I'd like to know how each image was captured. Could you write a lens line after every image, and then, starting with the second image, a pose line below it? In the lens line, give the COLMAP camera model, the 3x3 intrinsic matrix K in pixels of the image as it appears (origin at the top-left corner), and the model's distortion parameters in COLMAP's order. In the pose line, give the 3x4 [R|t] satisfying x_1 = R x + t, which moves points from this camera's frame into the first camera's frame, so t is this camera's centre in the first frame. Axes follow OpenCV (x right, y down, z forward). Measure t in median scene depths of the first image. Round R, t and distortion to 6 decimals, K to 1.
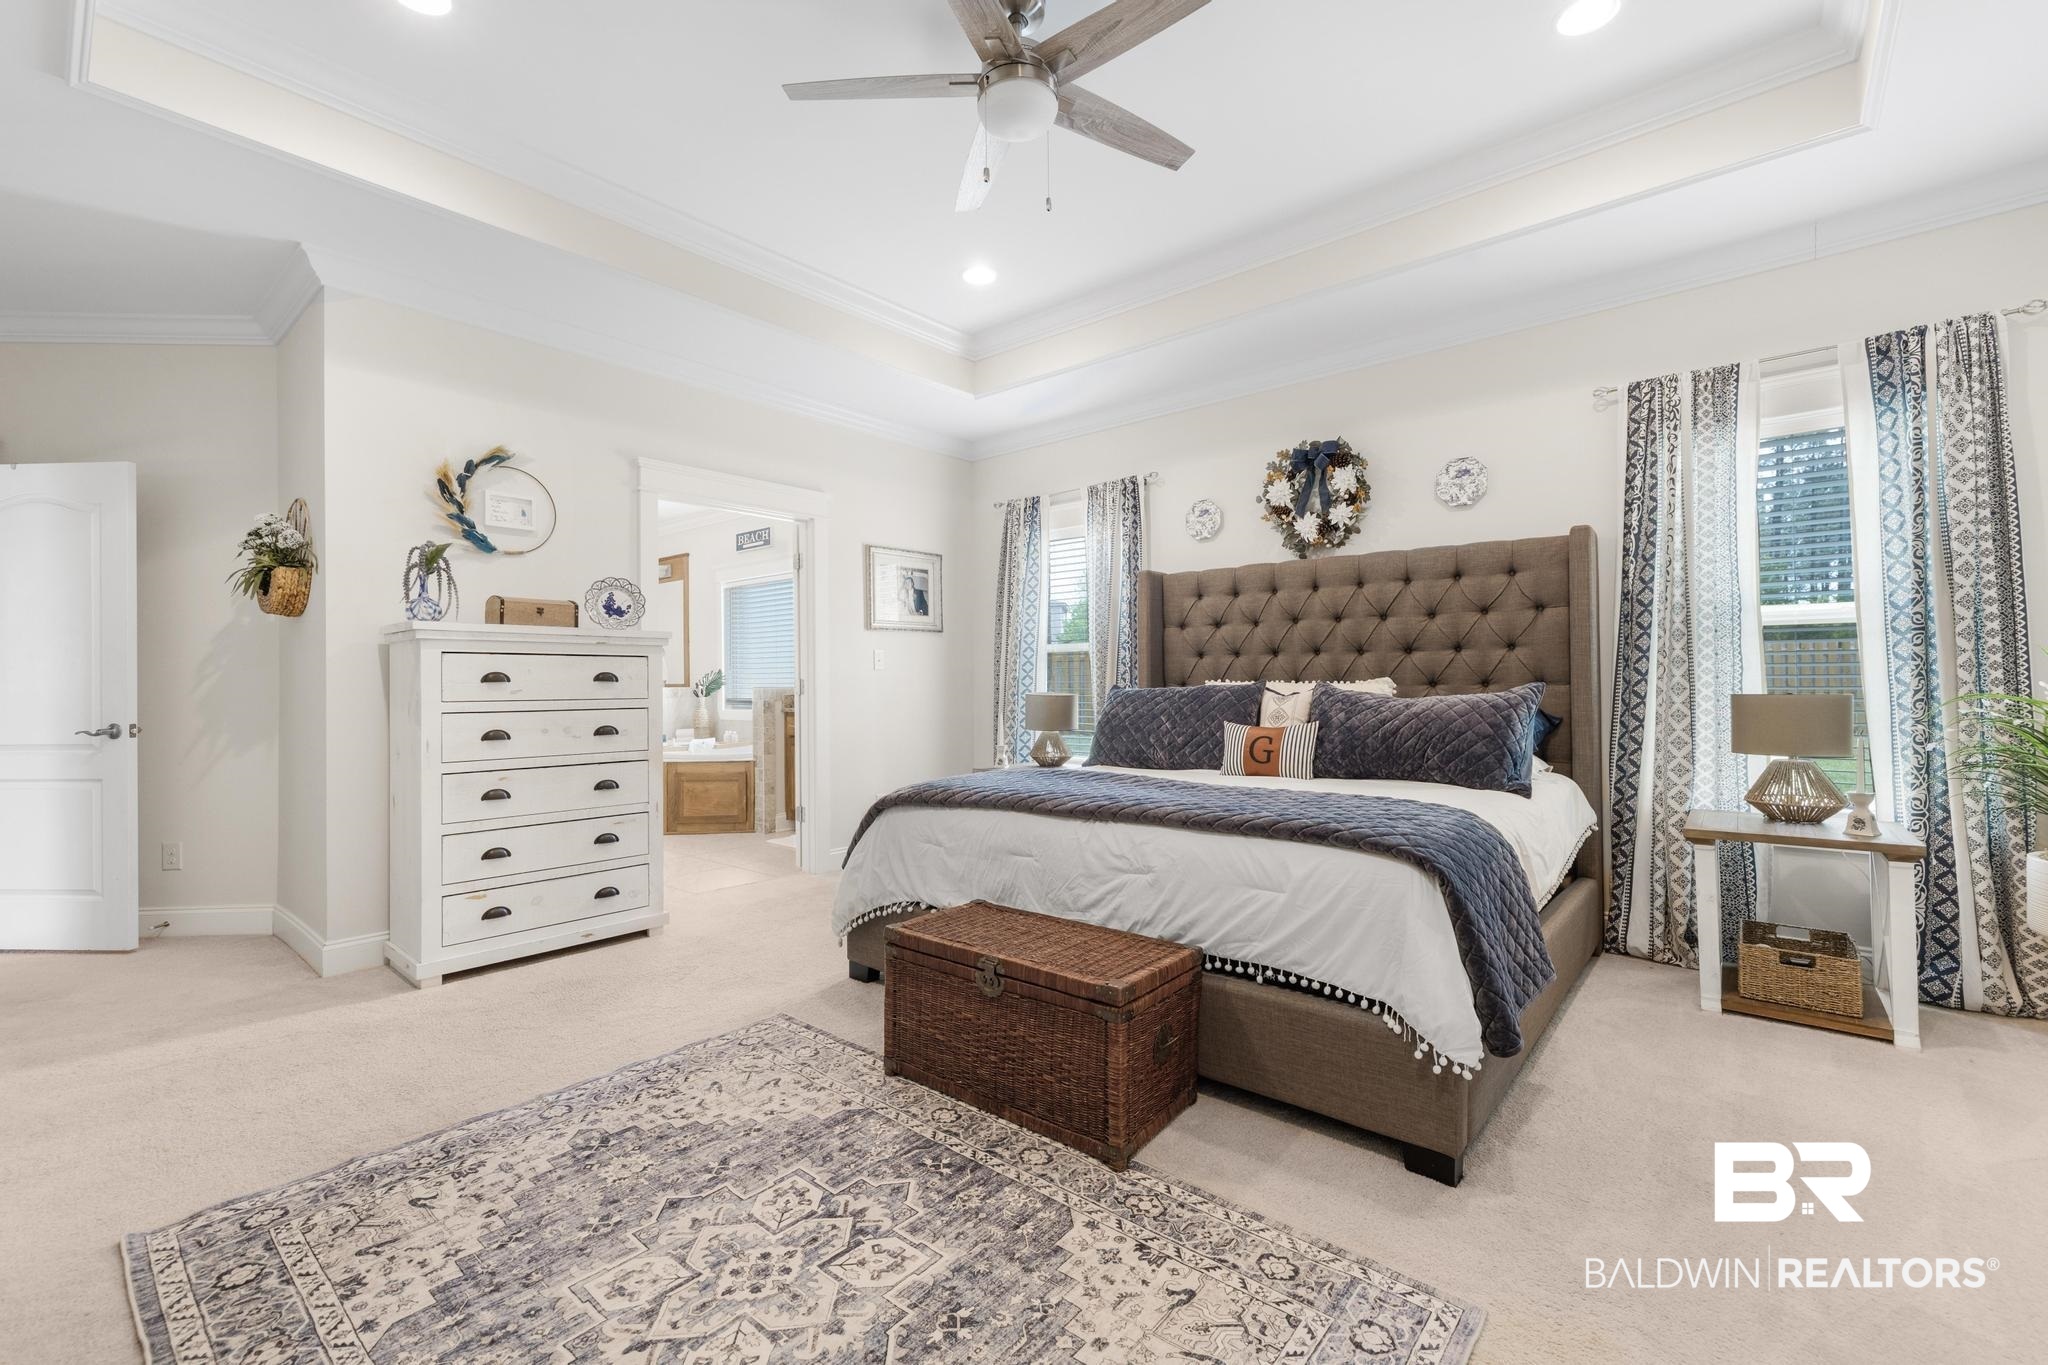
lens RADIAL K [[882.4, 0, 1024.0], [0, 882.4, 682.5], [0, 0, 1]] dist [-0.000028, -0.000028]
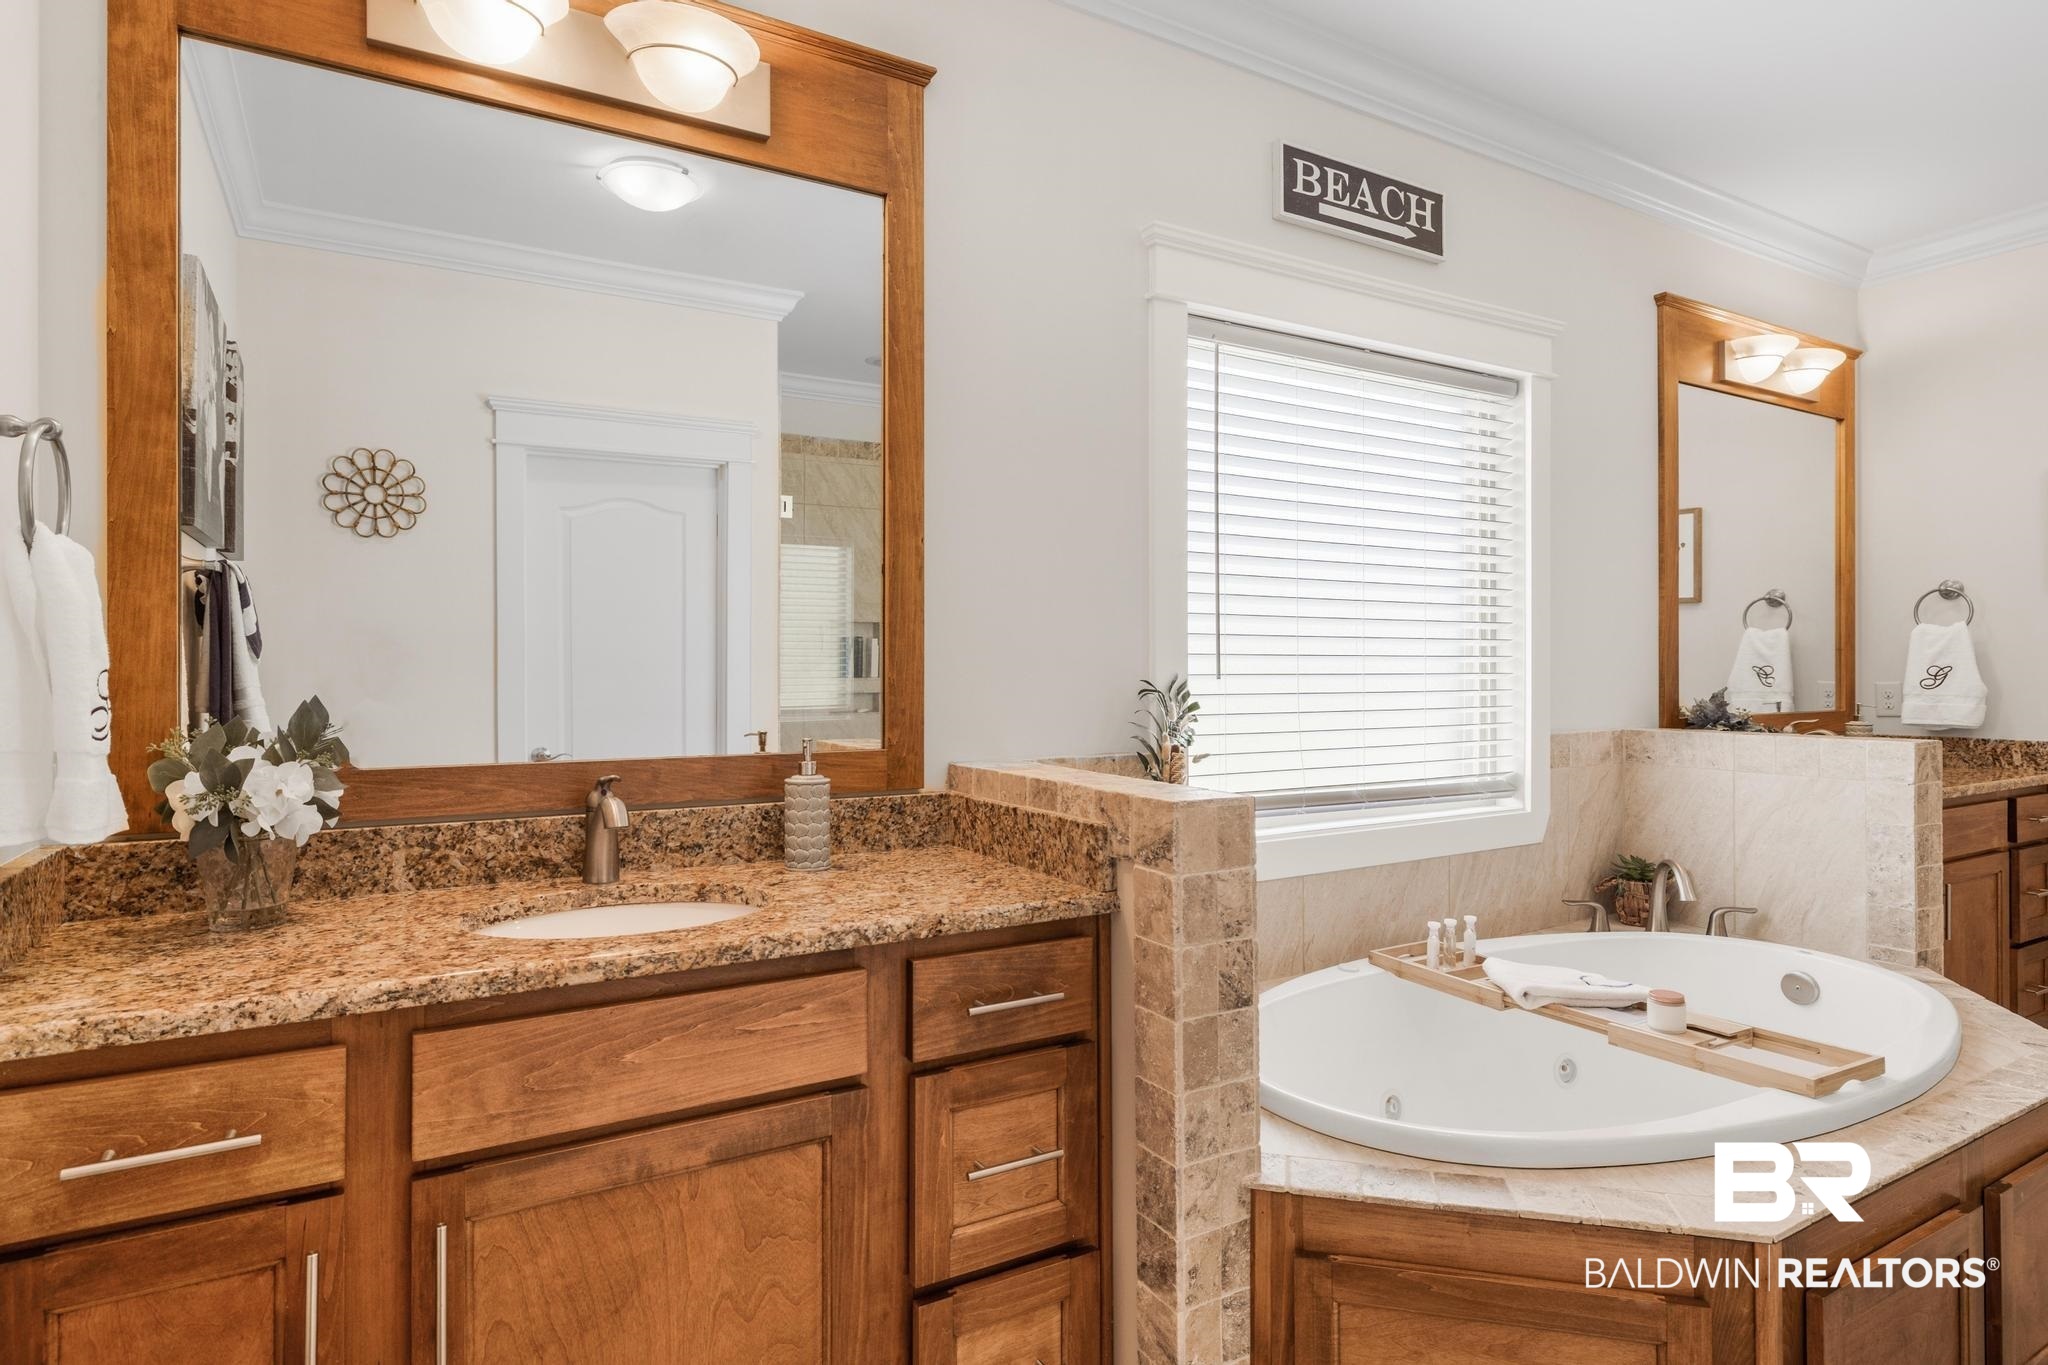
lens RADIAL K [[1003.8, 0, 1024.2], [0, 1003.8, 701.5], [0, 0, 1]] dist [-0.000061, -0.000110]
pose [[0.367462, -0.016840, 0.929886, -0.629146], [-0.006727, 0.999762, 0.020764, -0.012171], [-0.930014, -0.013885, 0.367261, 0.965416]]
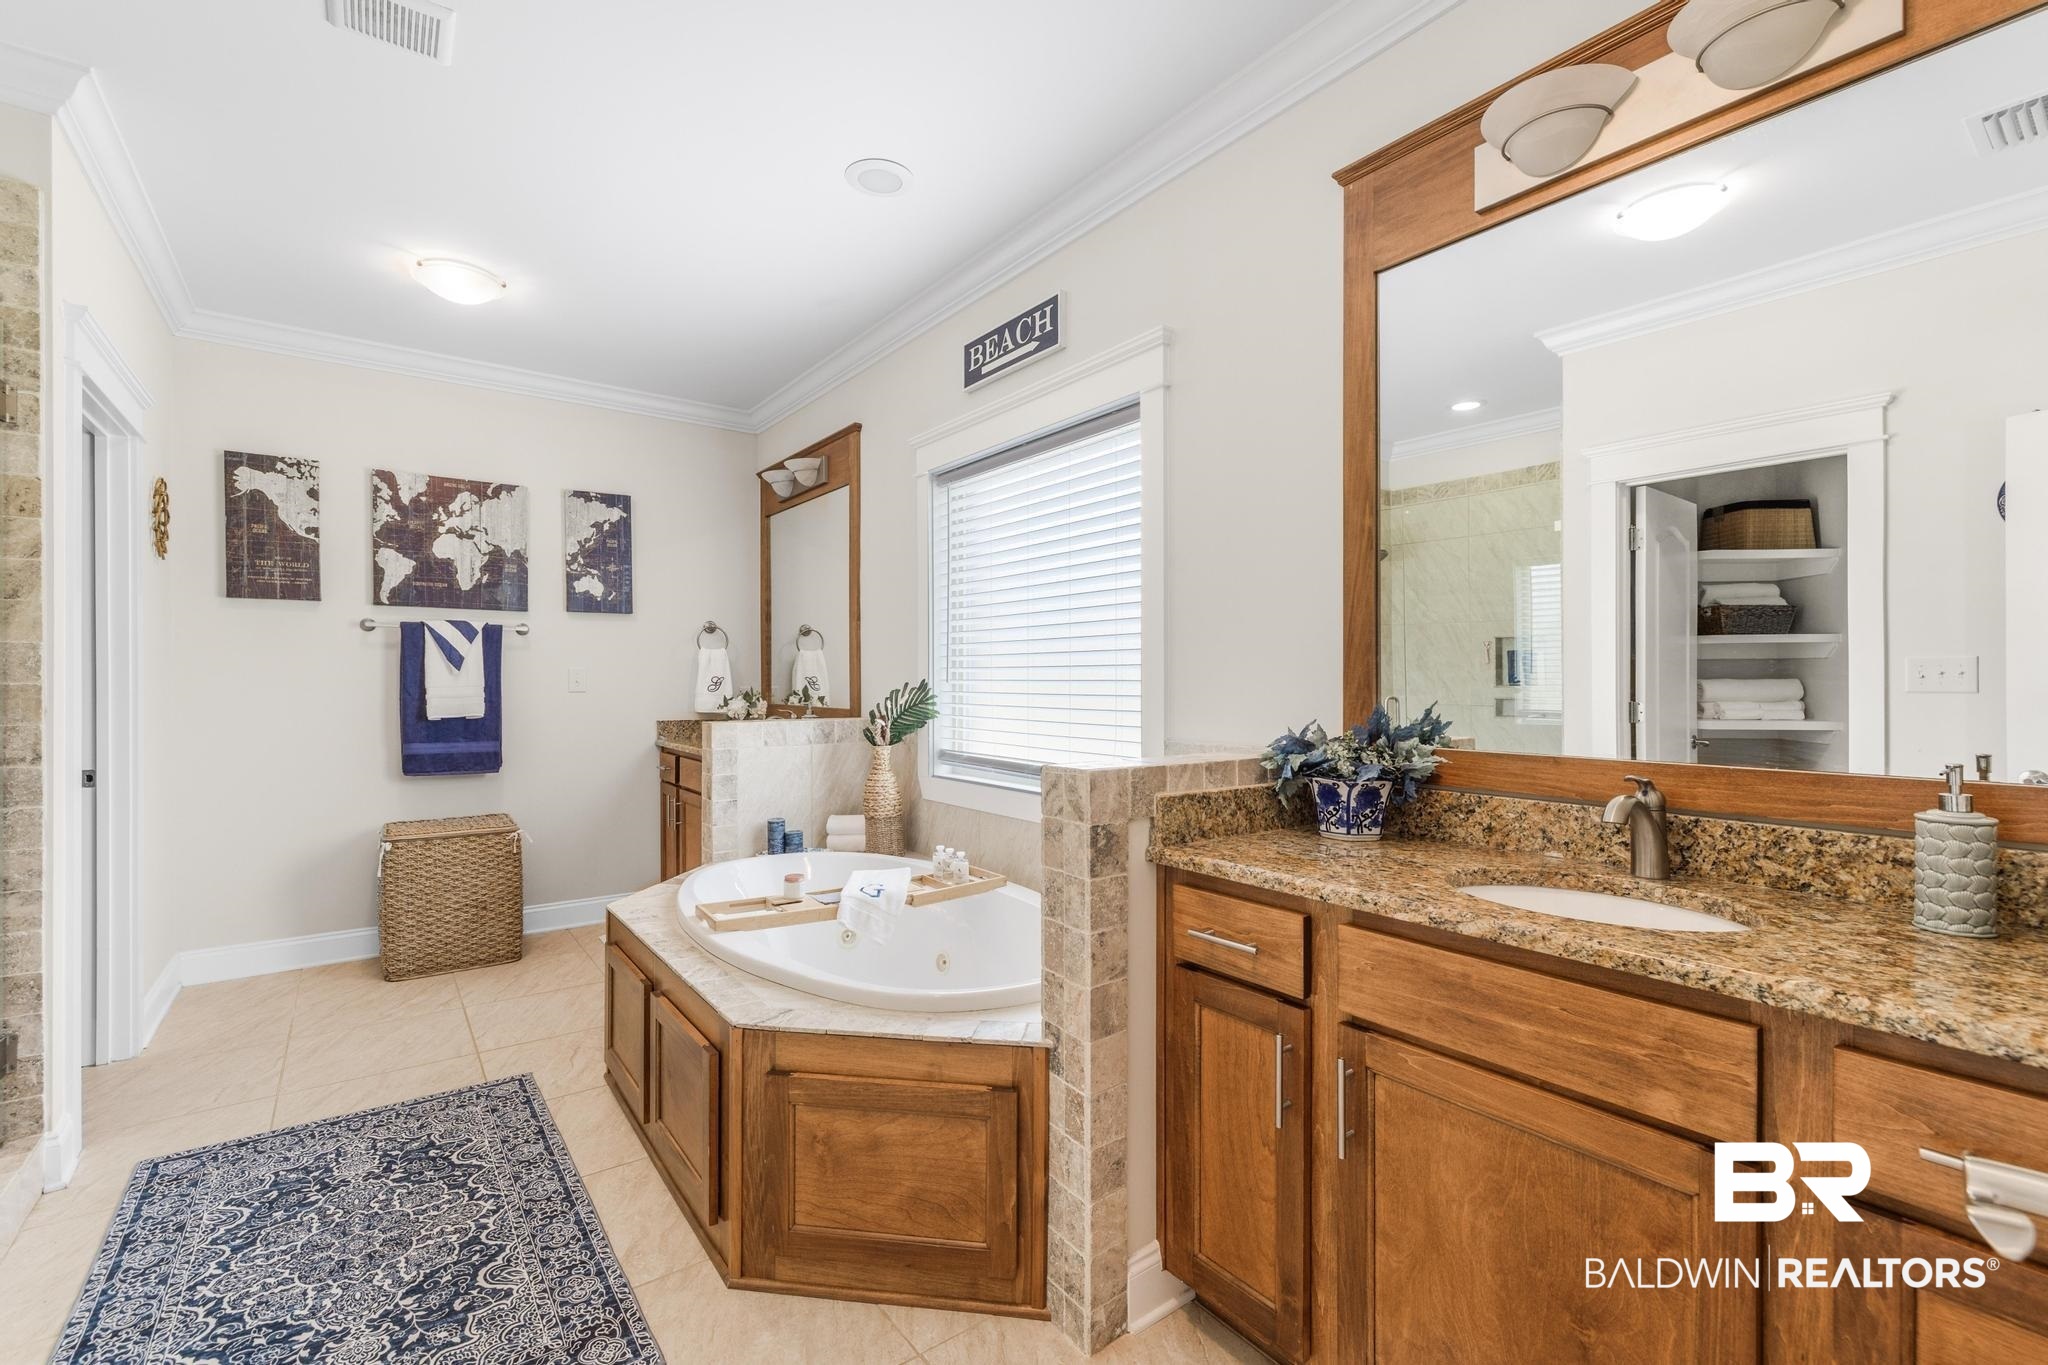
lens RADIAL K [[882.4, 0, 1024.0], [0, 882.4, 682.5], [0, 0, 1]] dist [-0.000028, -0.000028]
pose [[0.976593, 0.008682, -0.214918, -0.213010], [-0.006981, 0.999938, 0.008670, -0.018421], [0.214980, -0.006967, 0.976594, 0.615464]]
